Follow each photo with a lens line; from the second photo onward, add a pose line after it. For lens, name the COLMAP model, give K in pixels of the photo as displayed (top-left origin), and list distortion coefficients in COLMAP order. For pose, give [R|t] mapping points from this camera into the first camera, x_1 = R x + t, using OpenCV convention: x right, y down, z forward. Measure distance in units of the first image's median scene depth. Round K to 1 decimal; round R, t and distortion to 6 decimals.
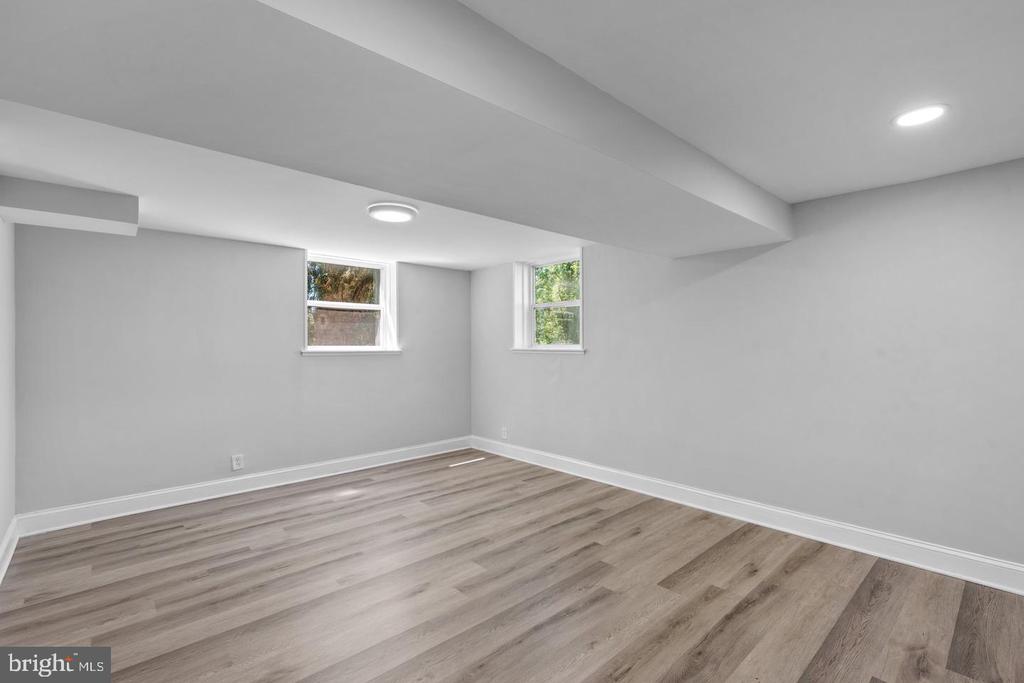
lens RADIAL K [[455.2, 0, 512.1], [0, 455.2, 343.3], [0, 0, 1]] dist [0.002697, -0.001013]
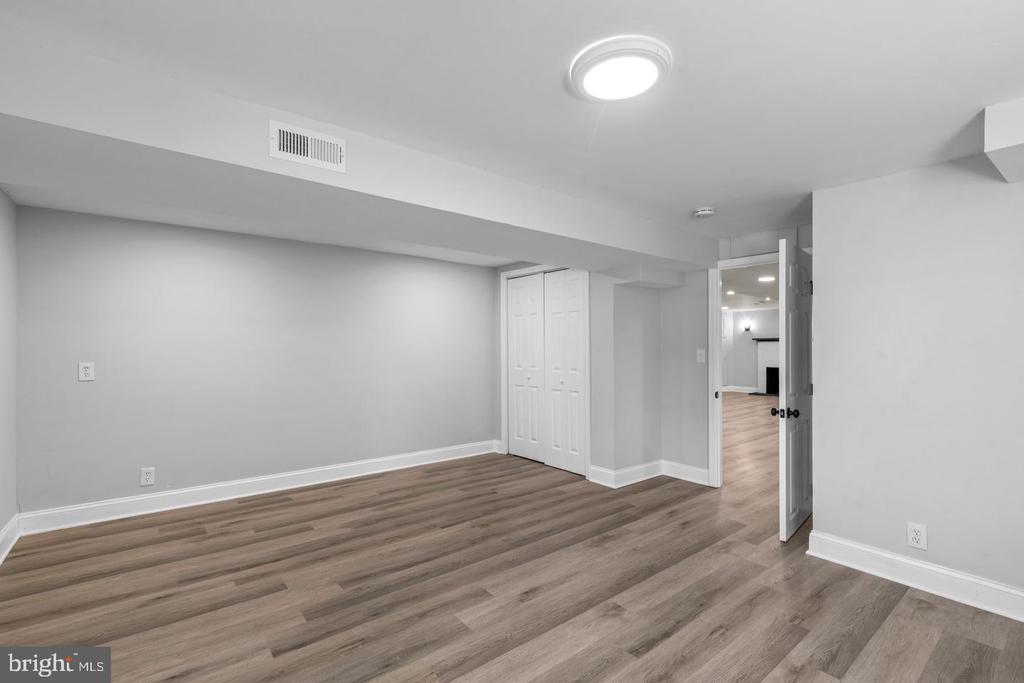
lens RADIAL K [[455.2, 0, 511.4], [0, 455.2, 345.3], [0, 0, 1]] dist [0.002697, -0.001013]
pose [[-0.998021, 0.004917, 0.062687, -0.230933], [0.004389, 0.999954, -0.008558, 0.014529], [-0.062727, -0.008266, -0.997997, 1.972642]]
